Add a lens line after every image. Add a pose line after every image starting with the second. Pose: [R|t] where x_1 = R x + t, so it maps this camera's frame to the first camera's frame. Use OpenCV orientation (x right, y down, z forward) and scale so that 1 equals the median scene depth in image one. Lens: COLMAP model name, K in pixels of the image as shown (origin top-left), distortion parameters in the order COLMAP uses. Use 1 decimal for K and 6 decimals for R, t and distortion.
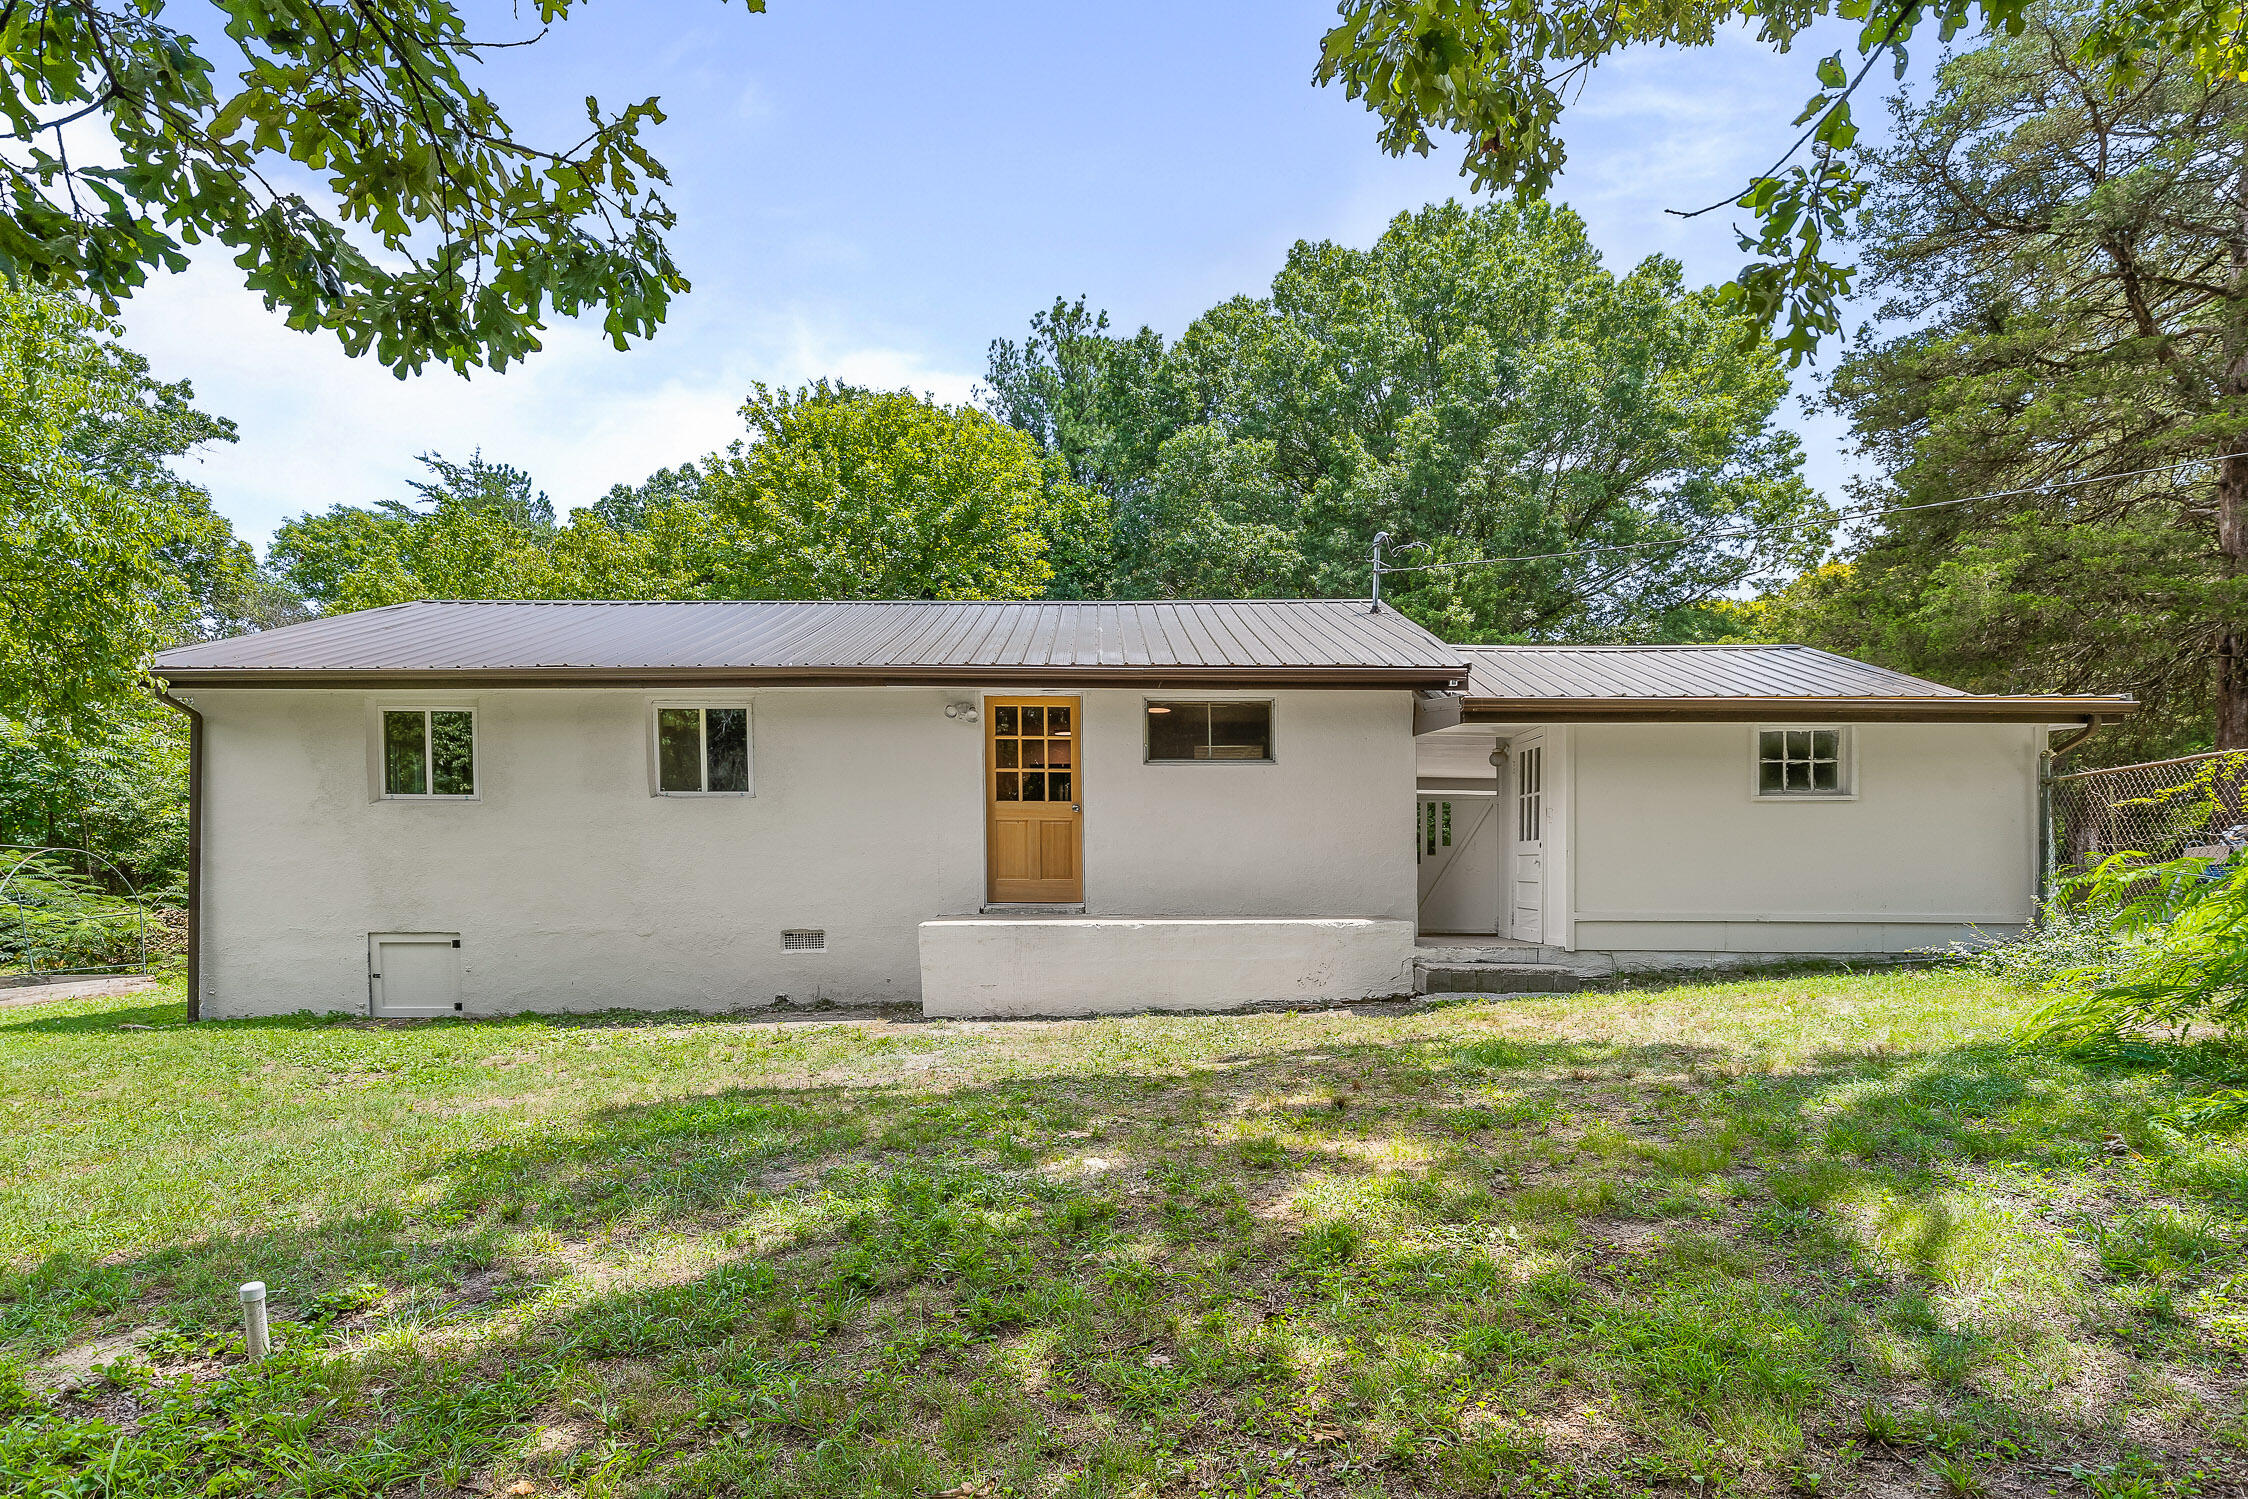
lens RADIAL K [[1158.7, 0, 1170.5], [0, 1158.7, 816.6], [0, 0, 1]] dist [0.000094, -0.003455]
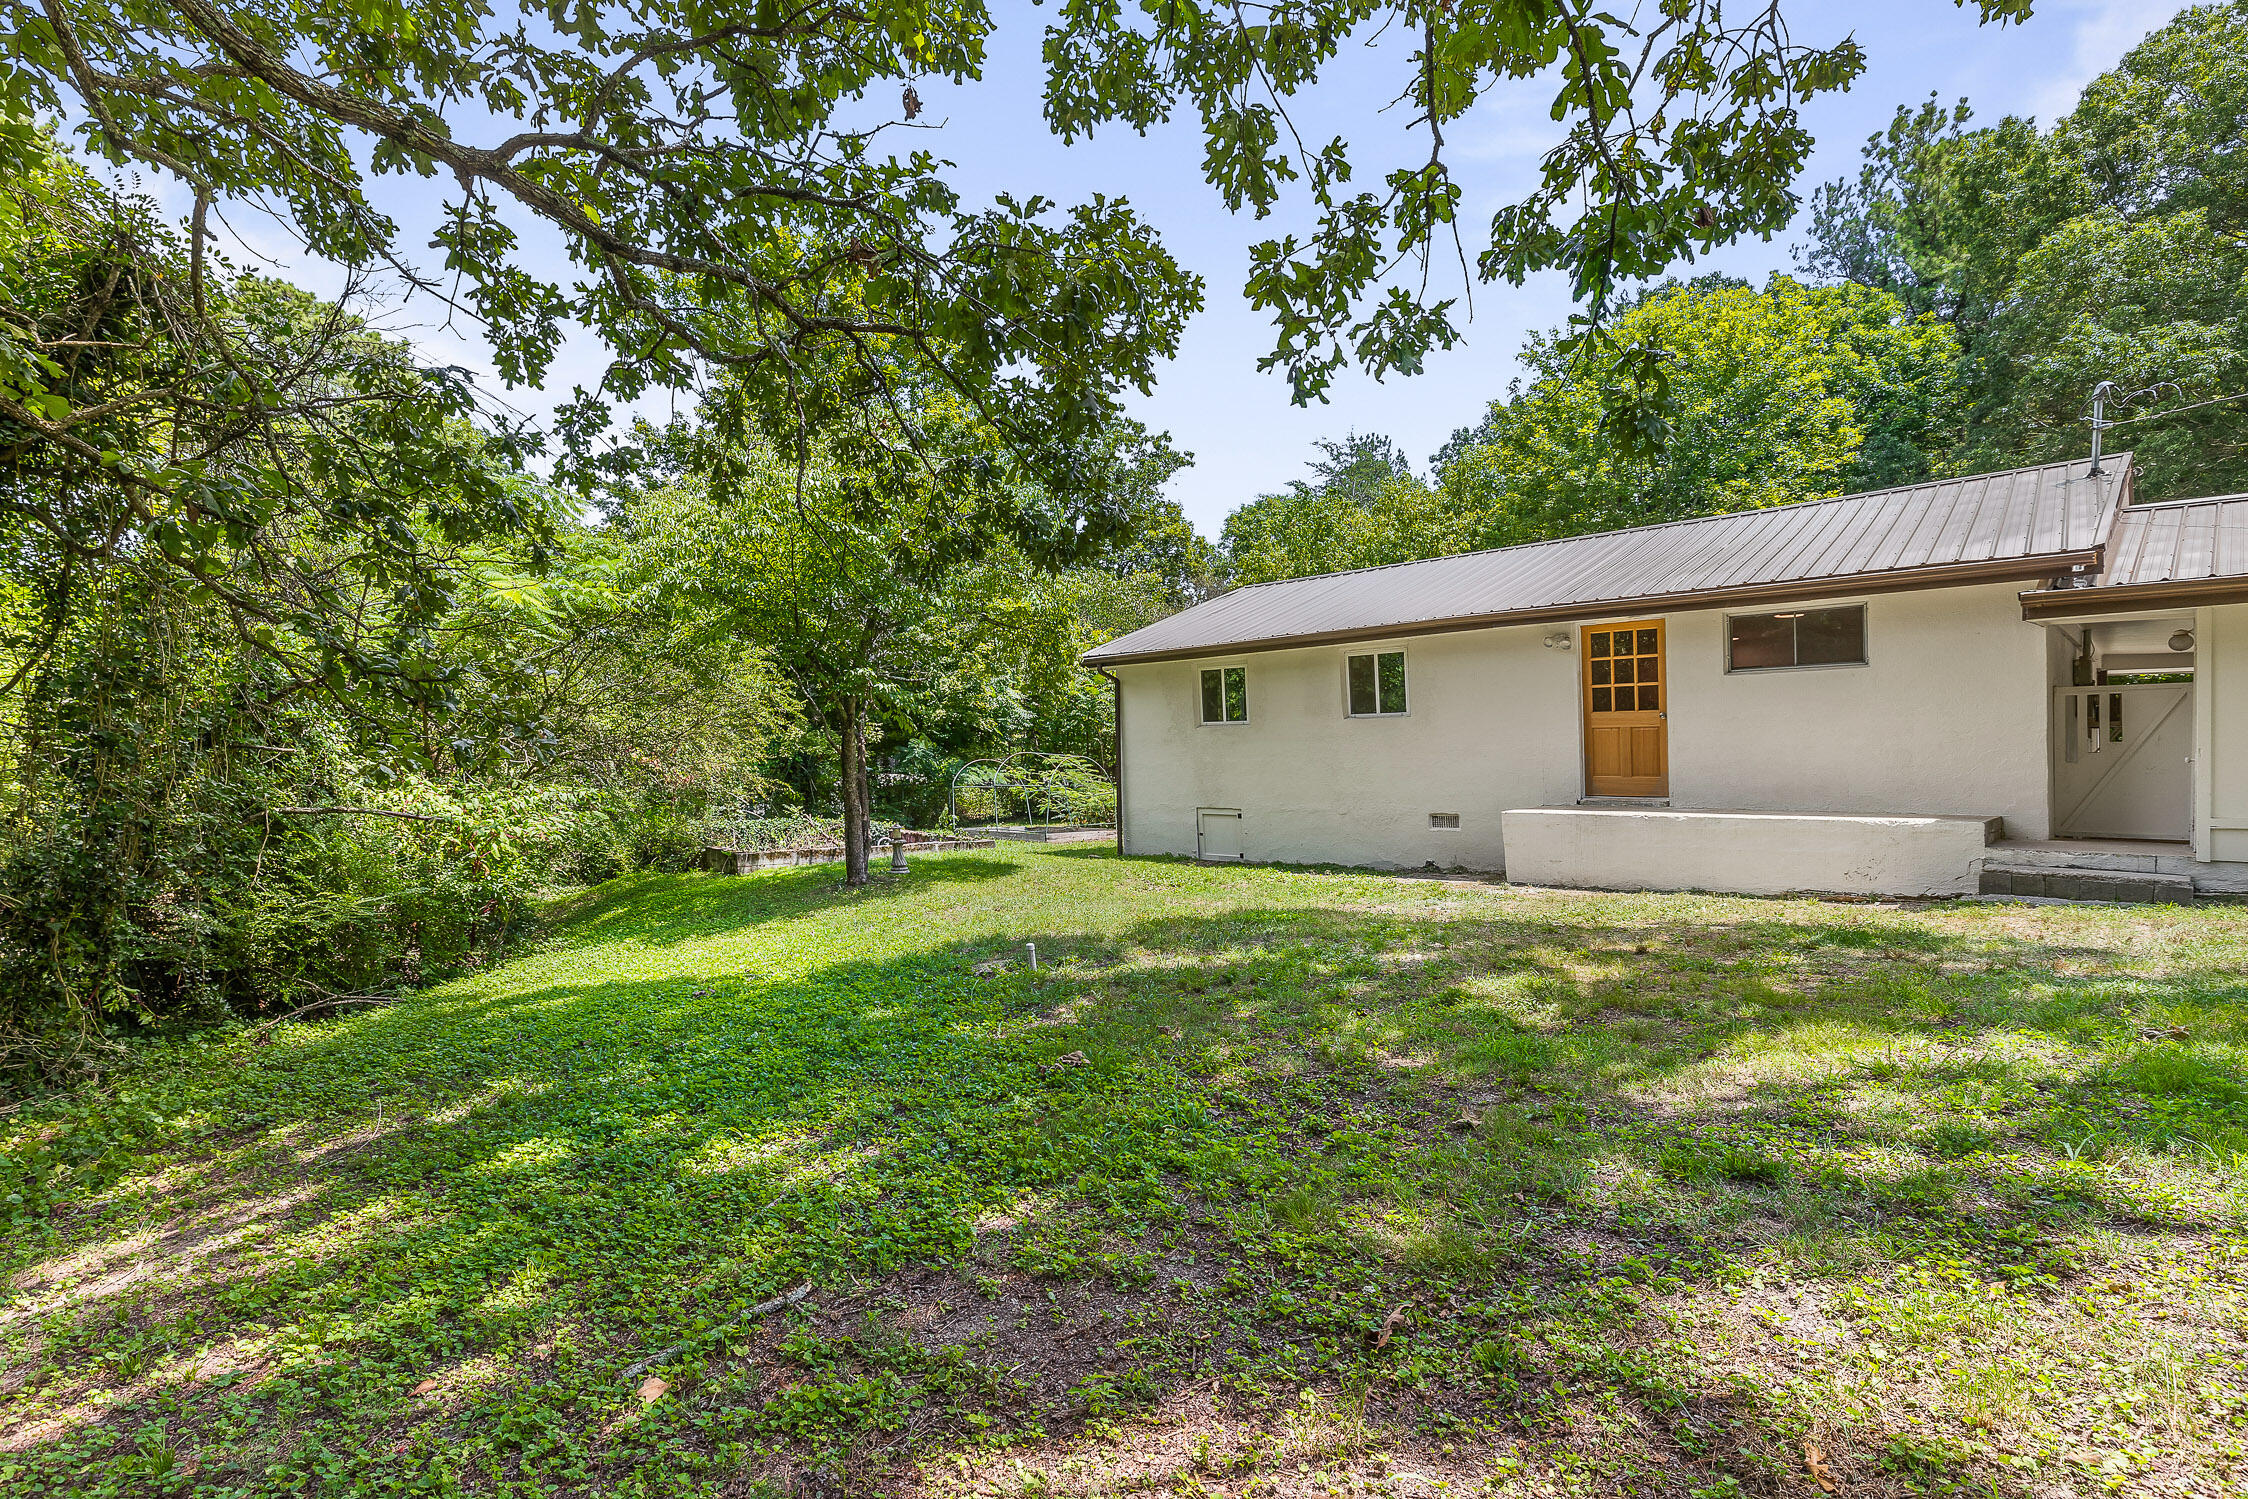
lens RADIAL K [[1074.7, 0, 1120.5], [0, 1074.7, 758.4], [0, 0, 1]] dist [-0.001587, -0.001008]
pose [[0.711479, -0.007611, -0.702666, 0.286699], [0.039758, 0.998776, 0.029438, -0.017782], [0.701581, -0.048881, 0.710911, -0.147281]]
